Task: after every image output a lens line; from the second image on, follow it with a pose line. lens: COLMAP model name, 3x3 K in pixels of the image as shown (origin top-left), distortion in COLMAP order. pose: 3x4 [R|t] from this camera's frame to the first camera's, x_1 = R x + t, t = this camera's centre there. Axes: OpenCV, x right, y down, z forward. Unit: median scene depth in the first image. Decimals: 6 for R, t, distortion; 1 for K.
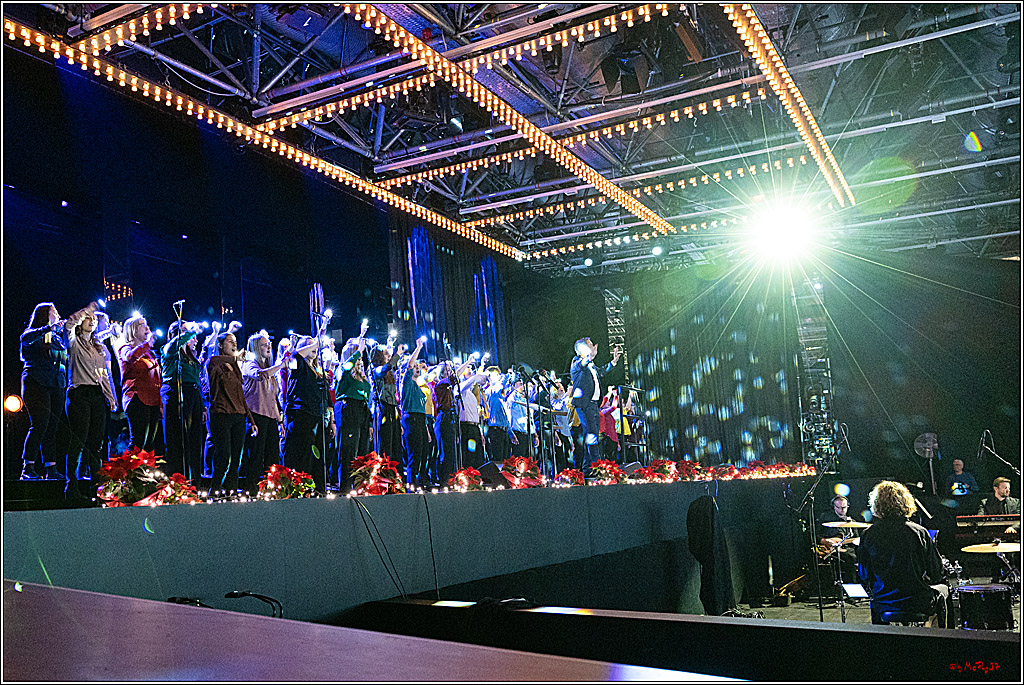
lens RADIAL K [[917.4, 0, 437.2], [0, 917.4, 393.6], [0, 0, 1]] dist [0.005299, -0.005505]
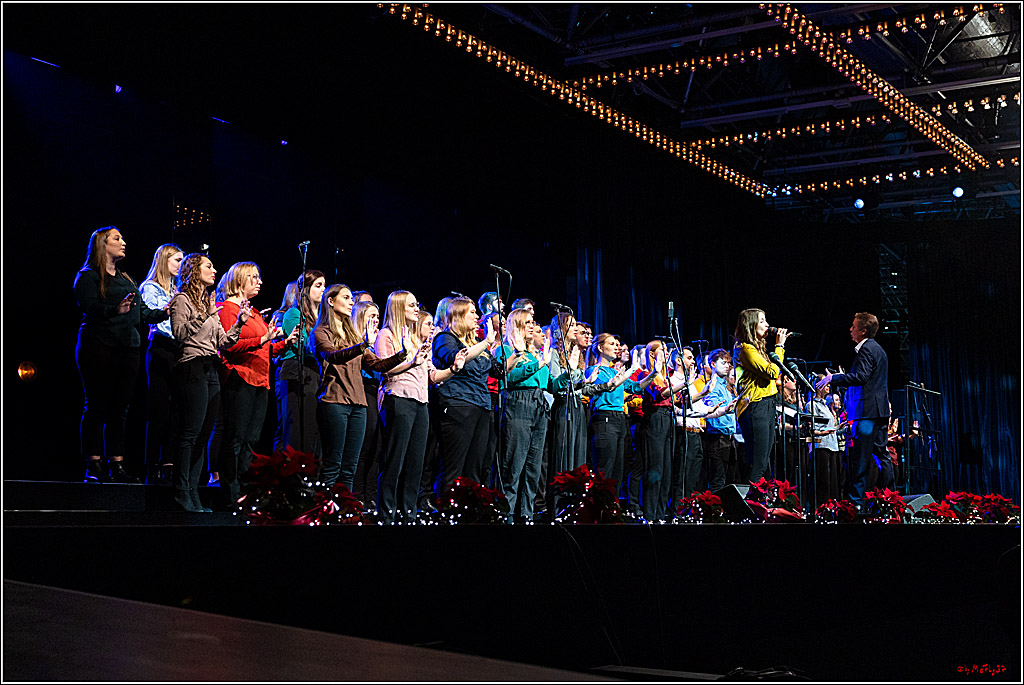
lens RADIAL K [[1421.2, 0, 575.1], [0, 1421.2, 375.5], [0, 0, 1]] dist [0.039294, -0.074262]
pose [[0.999011, 0.044462, 0.000993, -0.051502], [-0.044464, 0.999006, 0.002997, -0.007404], [-0.000859, -0.003038, 0.999995, -0.090369]]
